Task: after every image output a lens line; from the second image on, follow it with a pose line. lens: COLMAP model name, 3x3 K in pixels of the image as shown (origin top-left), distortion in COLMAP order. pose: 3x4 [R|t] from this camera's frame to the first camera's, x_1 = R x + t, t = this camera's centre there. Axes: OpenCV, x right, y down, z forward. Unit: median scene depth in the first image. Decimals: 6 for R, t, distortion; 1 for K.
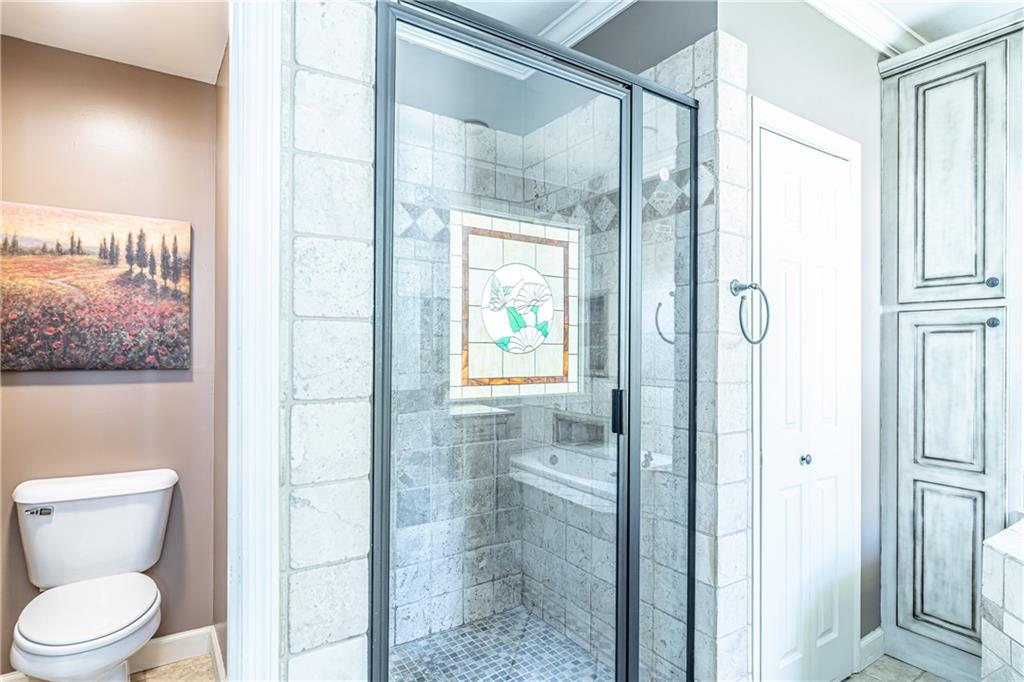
lens RADIAL K [[541.3, 0, 511.3], [0, 541.3, 346.2], [0, 0, 1]] dist [-0.000619, -0.000134]
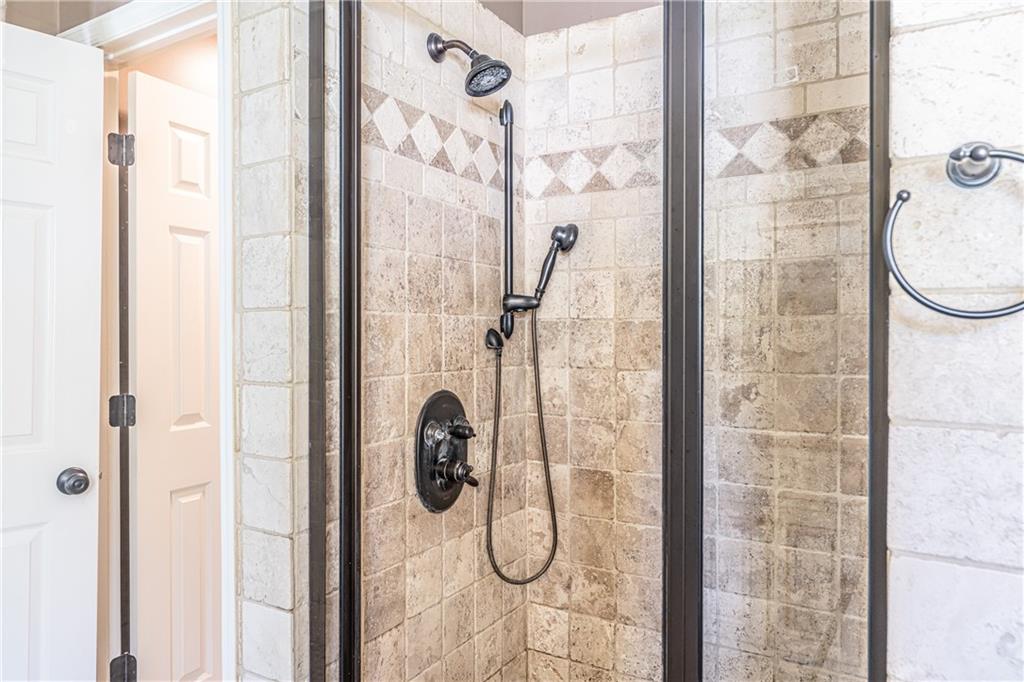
lens RADIAL K [[693.8, 0, 512.0], [0, 693.8, 341.0], [0, 0, 1]] dist [0.000180, -0.000003]
pose [[0.426295, -0.001845, -0.904582, 1.161438], [0.007384, 0.999972, 0.001440, 0.015664], [0.904554, -0.007293, 0.426297, 0.853643]]
